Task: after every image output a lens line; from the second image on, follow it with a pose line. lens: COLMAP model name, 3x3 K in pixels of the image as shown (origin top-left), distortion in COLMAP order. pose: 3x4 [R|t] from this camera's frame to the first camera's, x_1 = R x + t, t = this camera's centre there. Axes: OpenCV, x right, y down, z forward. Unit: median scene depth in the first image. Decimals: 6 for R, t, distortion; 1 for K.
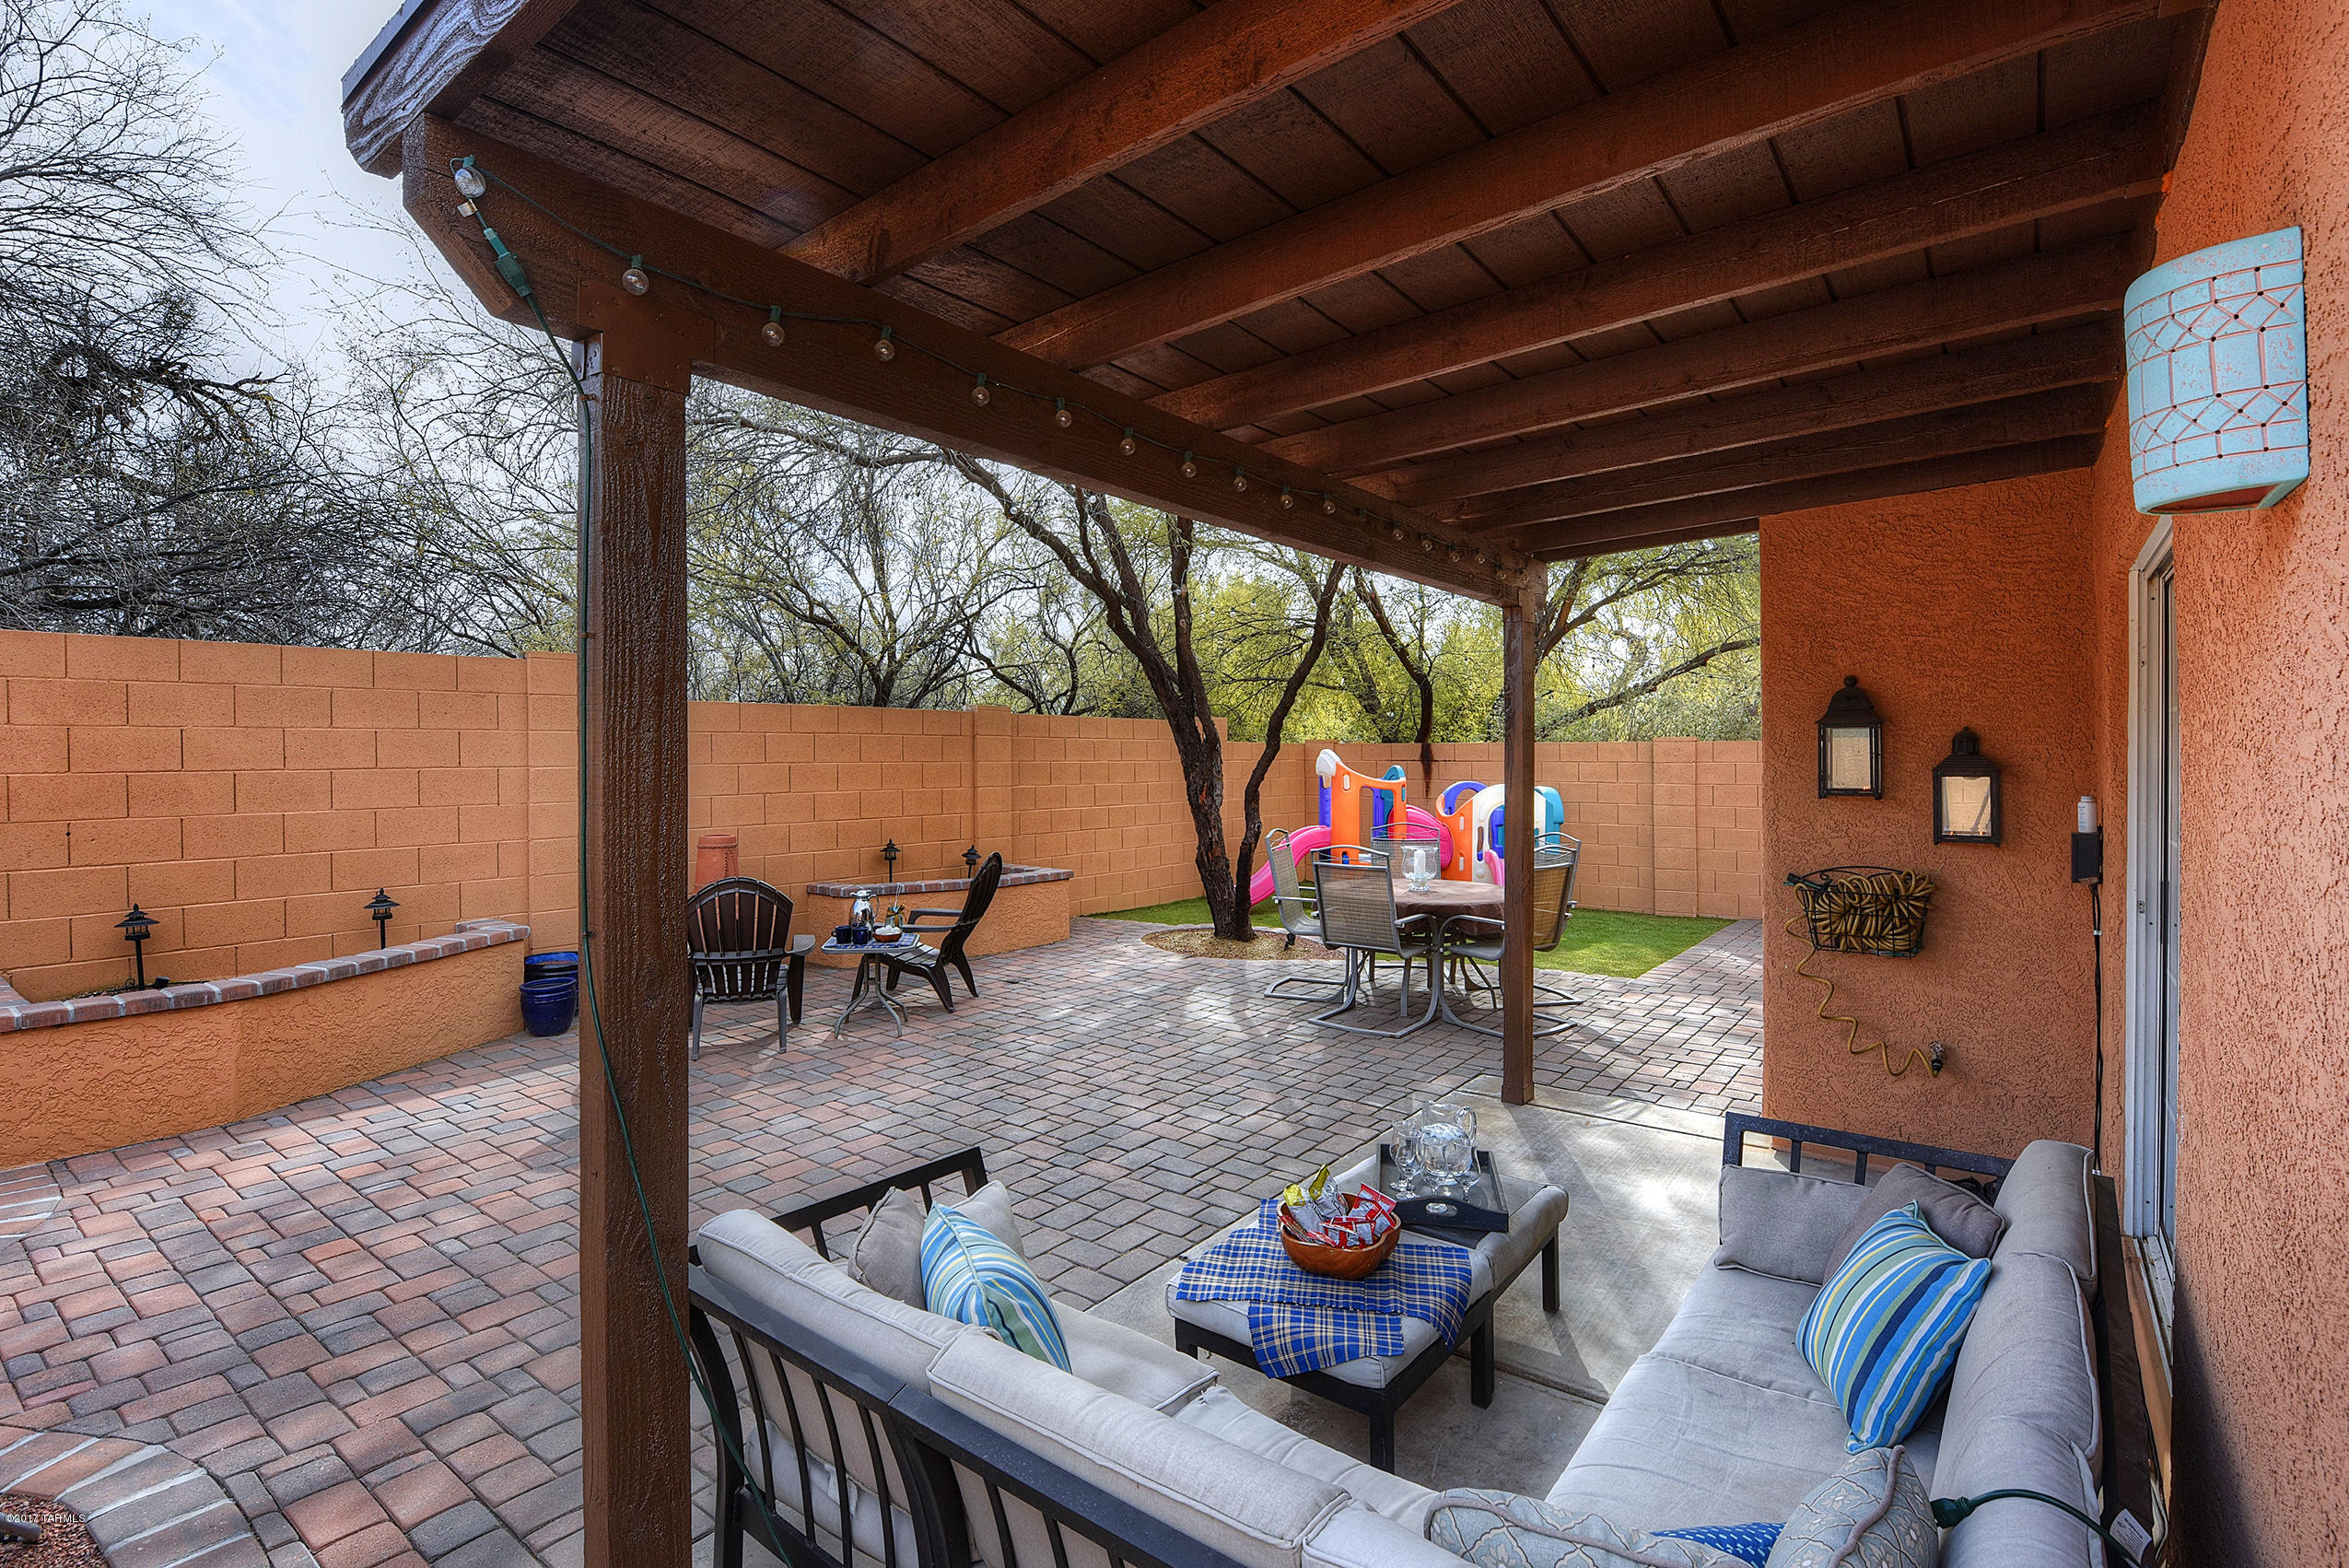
lens RADIAL K [[1068.9, 0, 1166.3], [0, 1068.9, 775.0], [0, 0, 1]] dist [0.002202, -0.009878]
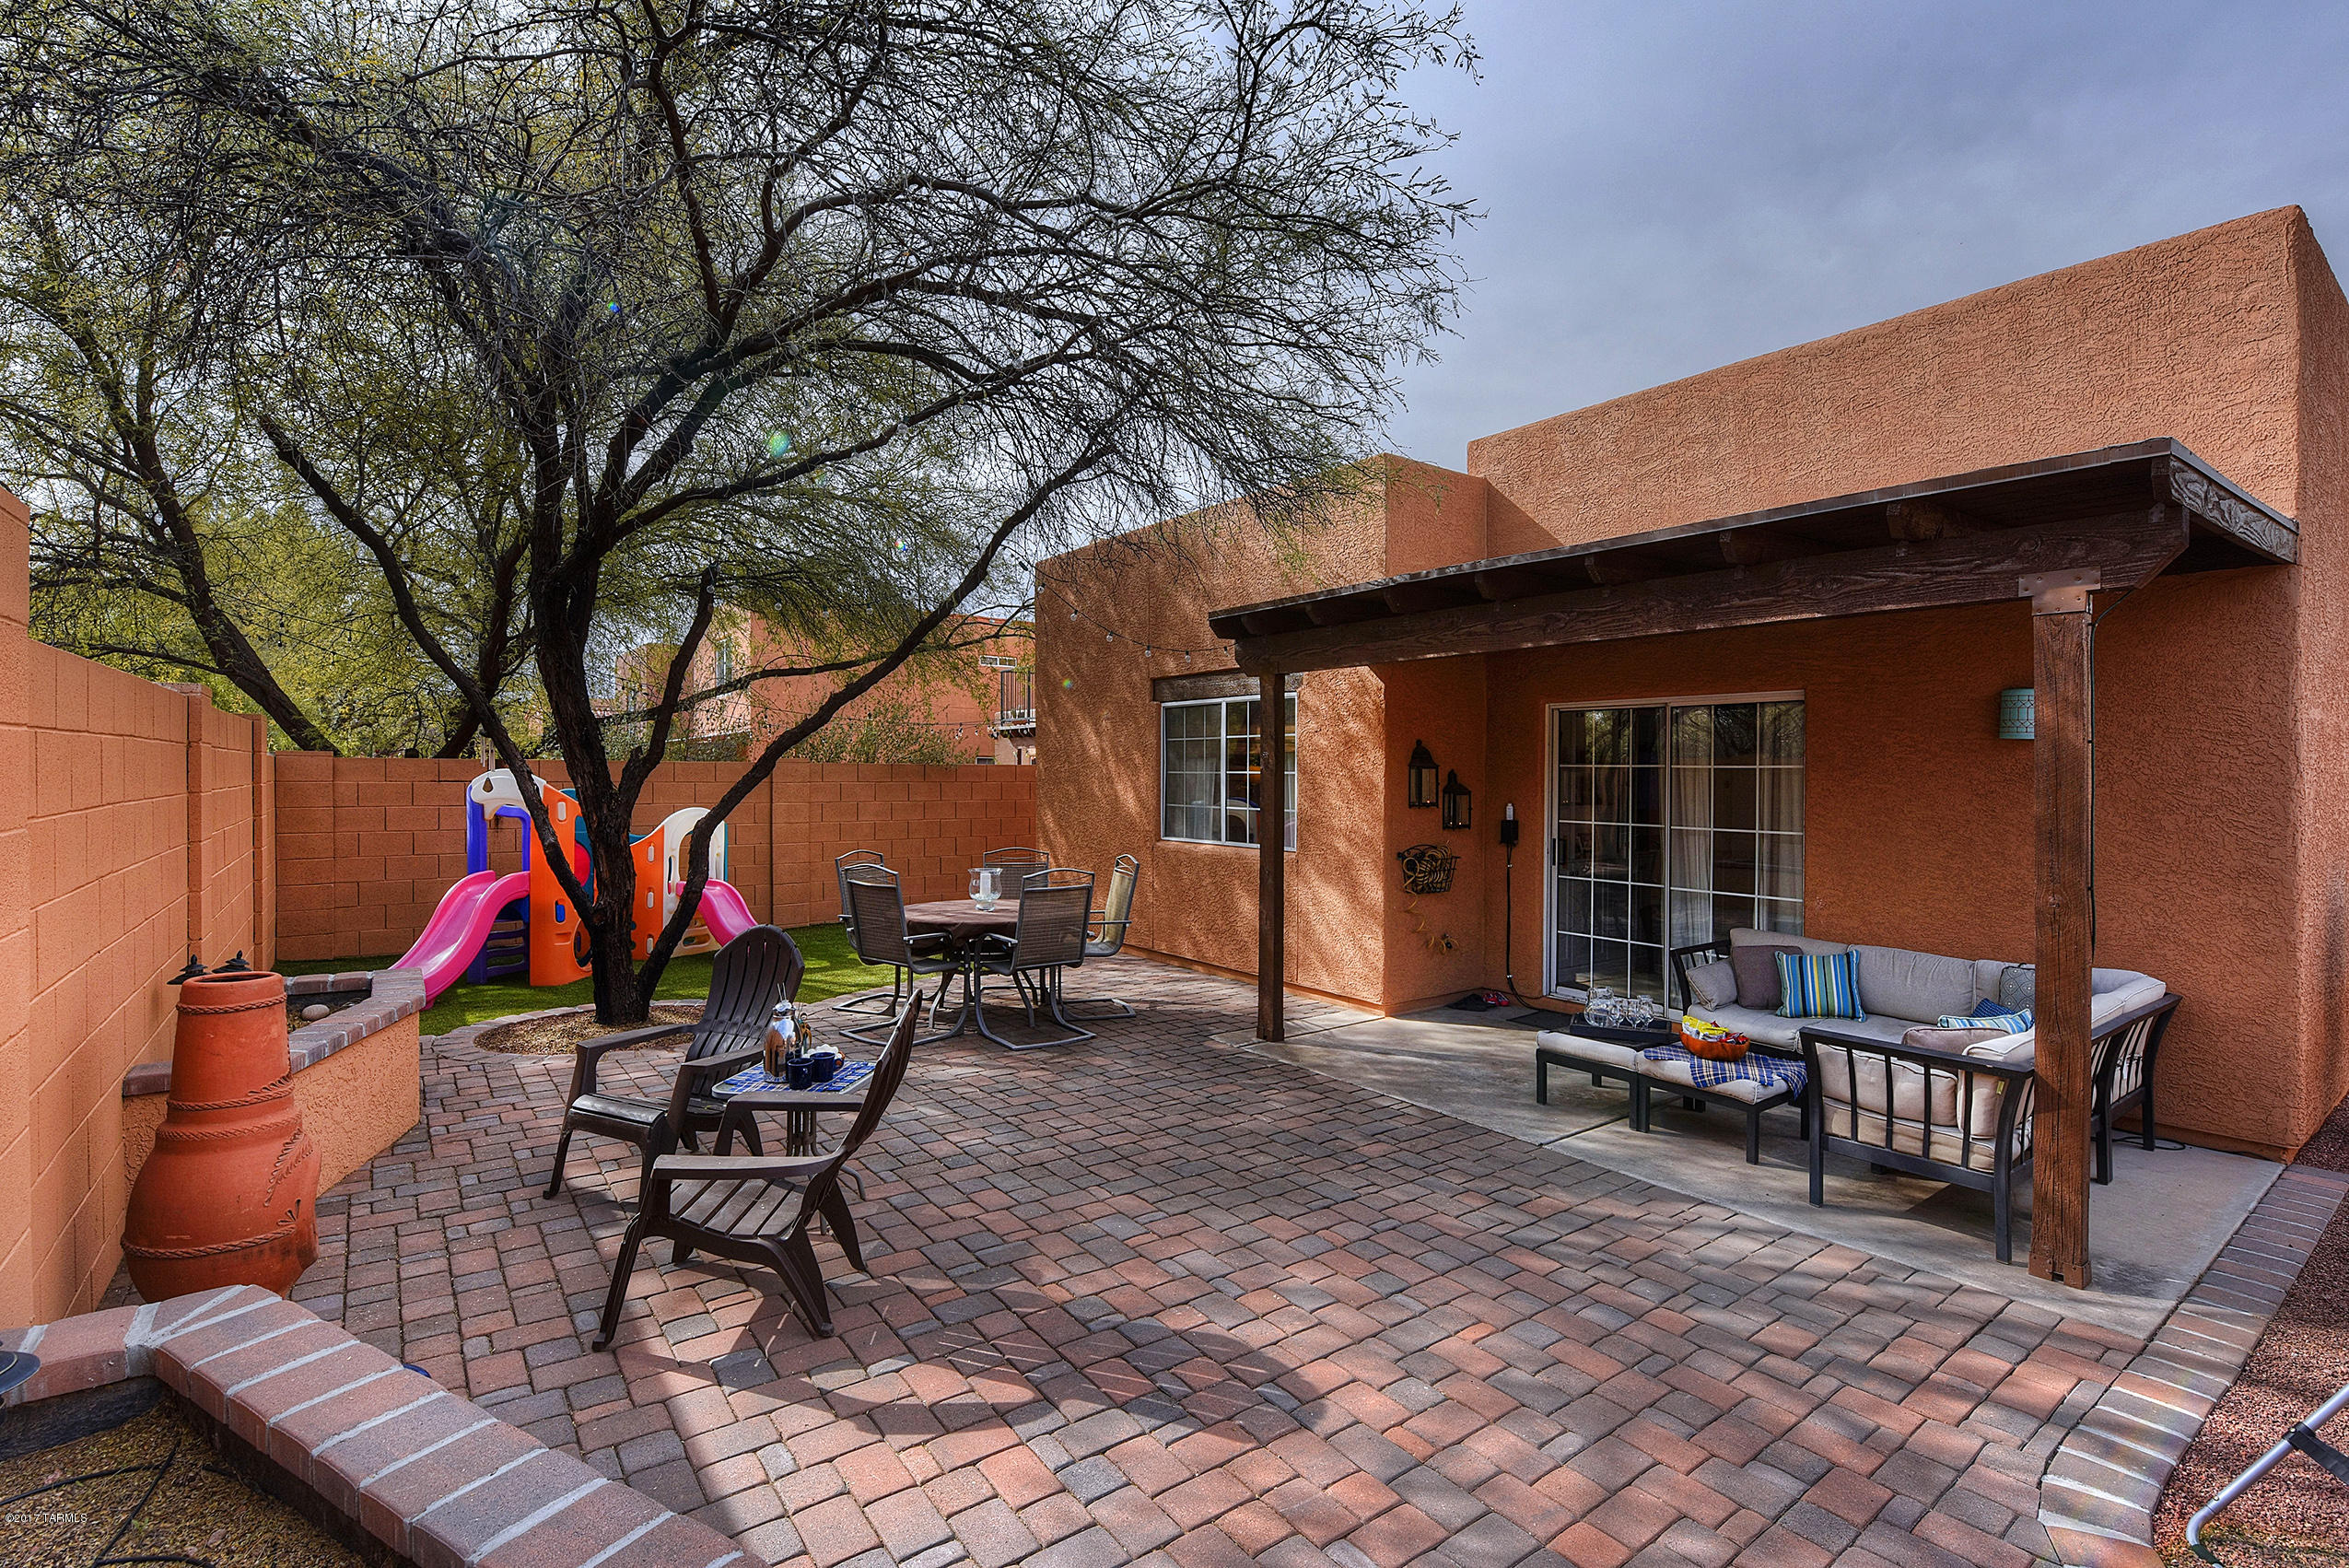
lens RADIAL K [[1105.8, 0, 1172.7], [0, 1105.8, 758.6], [0, 0, 1]] dist [0.001079, -0.009121]
pose [[0.268078, 0.013681, 0.963300, -1.000376], [0.009761, 0.999809, -0.016916, -0.028421], [-0.963348, 0.013937, 0.267893, 0.692011]]
